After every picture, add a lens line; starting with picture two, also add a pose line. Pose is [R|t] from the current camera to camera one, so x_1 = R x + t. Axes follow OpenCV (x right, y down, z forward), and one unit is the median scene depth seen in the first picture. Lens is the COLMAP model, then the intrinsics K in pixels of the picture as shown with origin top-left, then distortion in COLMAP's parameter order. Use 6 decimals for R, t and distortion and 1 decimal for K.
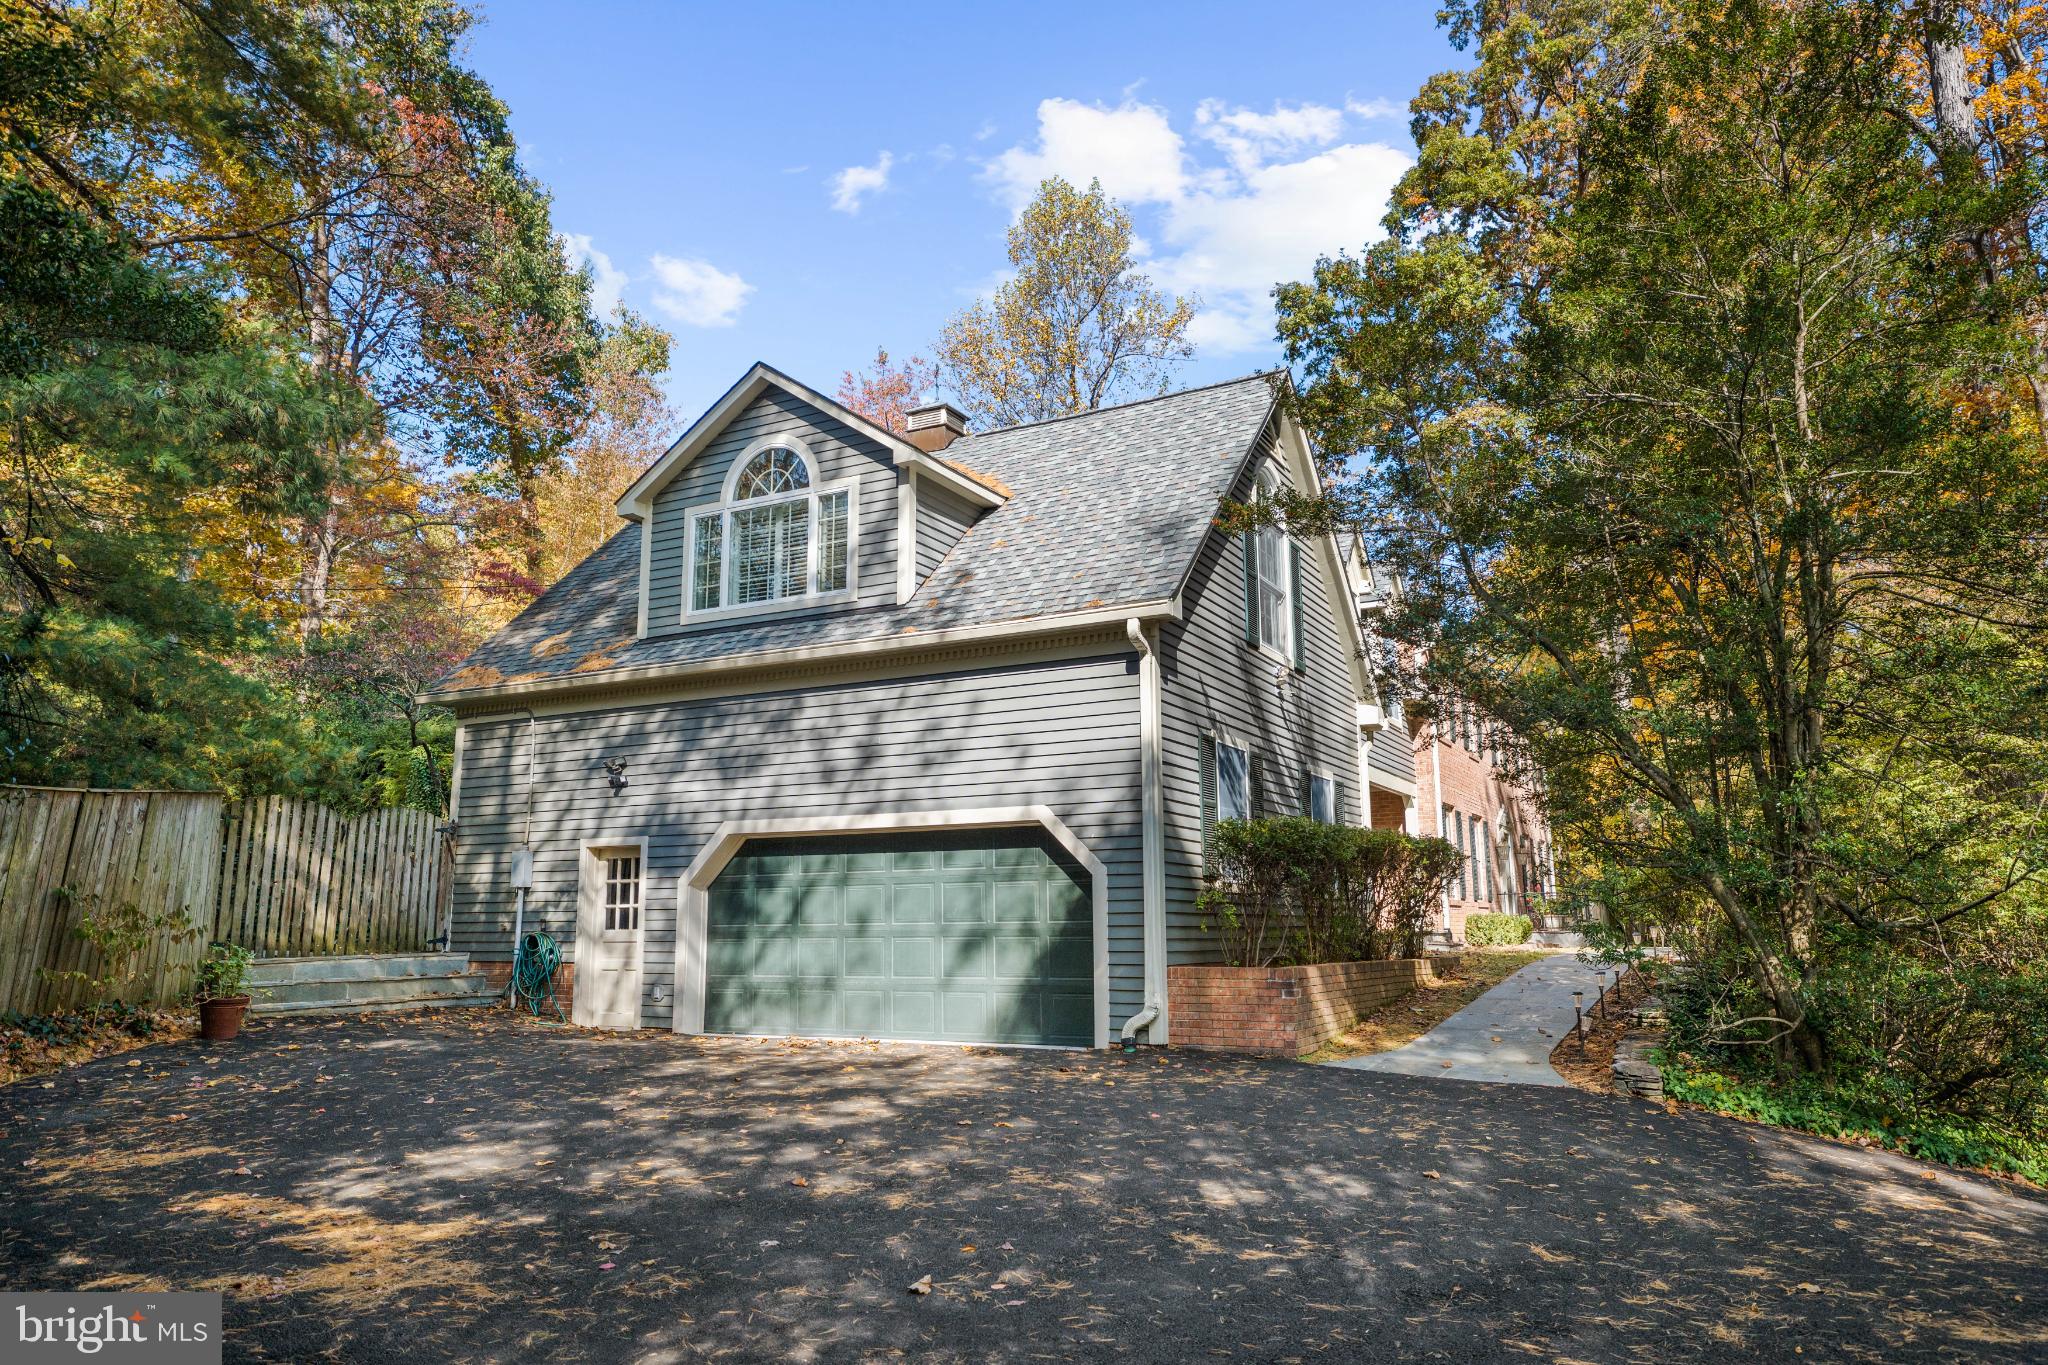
lens RADIAL K [[1389.2, 0, 1024.3], [0, 1389.2, 677.6], [0, 0, 1]] dist [0.005008, 0.002347]
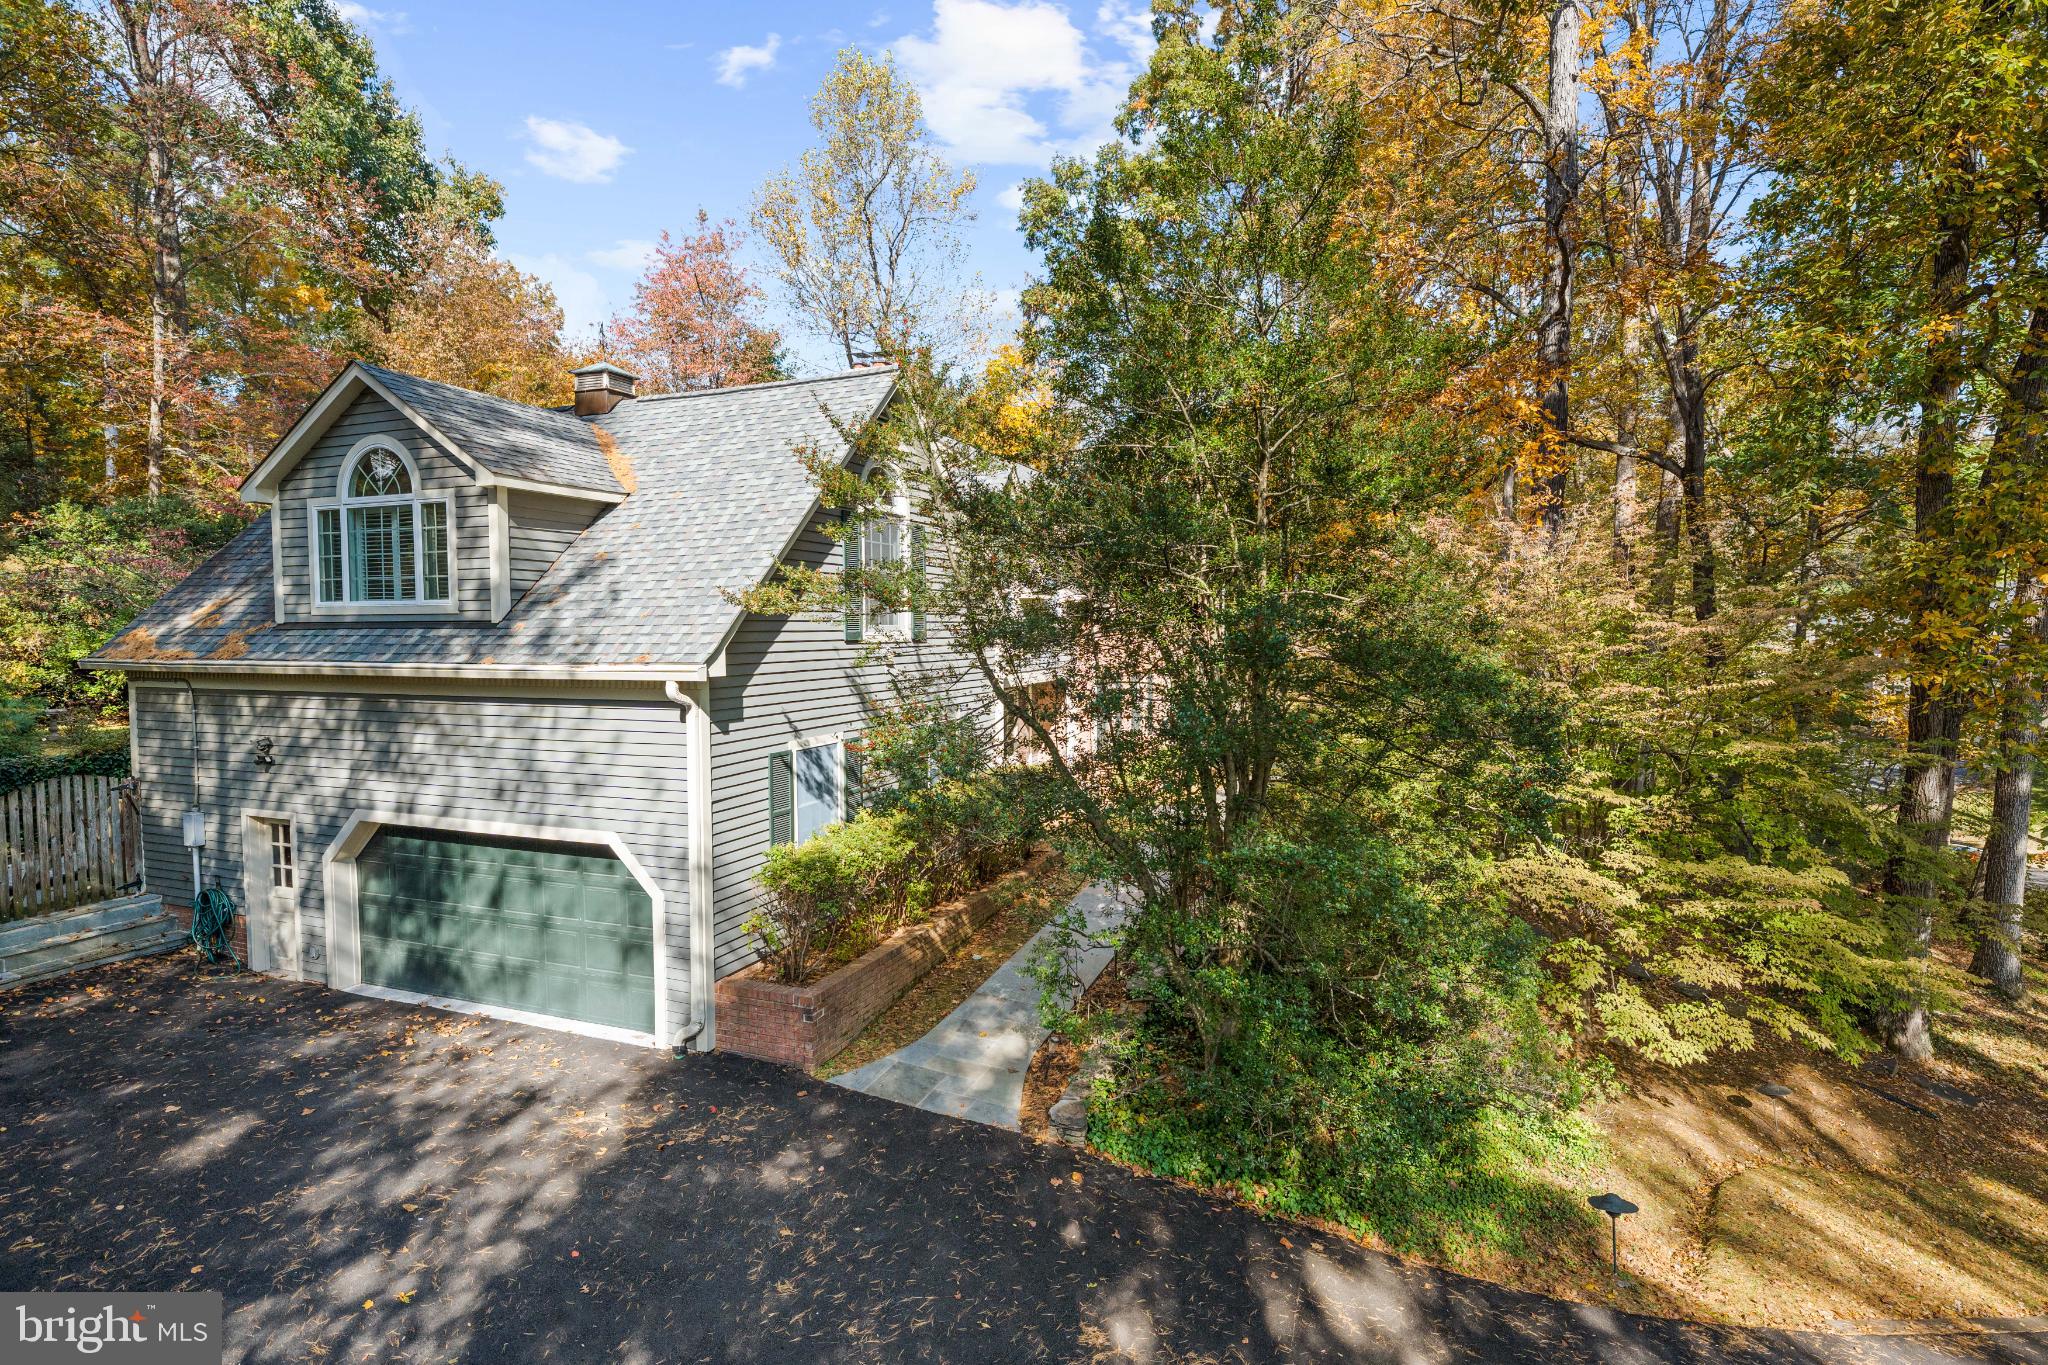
lens RADIAL K [[1012.8, 0, 1024.4], [0, 1012.8, 681.3], [0, 0, 1]] dist [0.007539, -0.000070]
pose [[0.993686, -0.005661, 0.112058, 0.206310], [-0.021439, 0.970744, 0.239158, -0.185543], [-0.110133, -0.240050, 0.964493, 0.178505]]
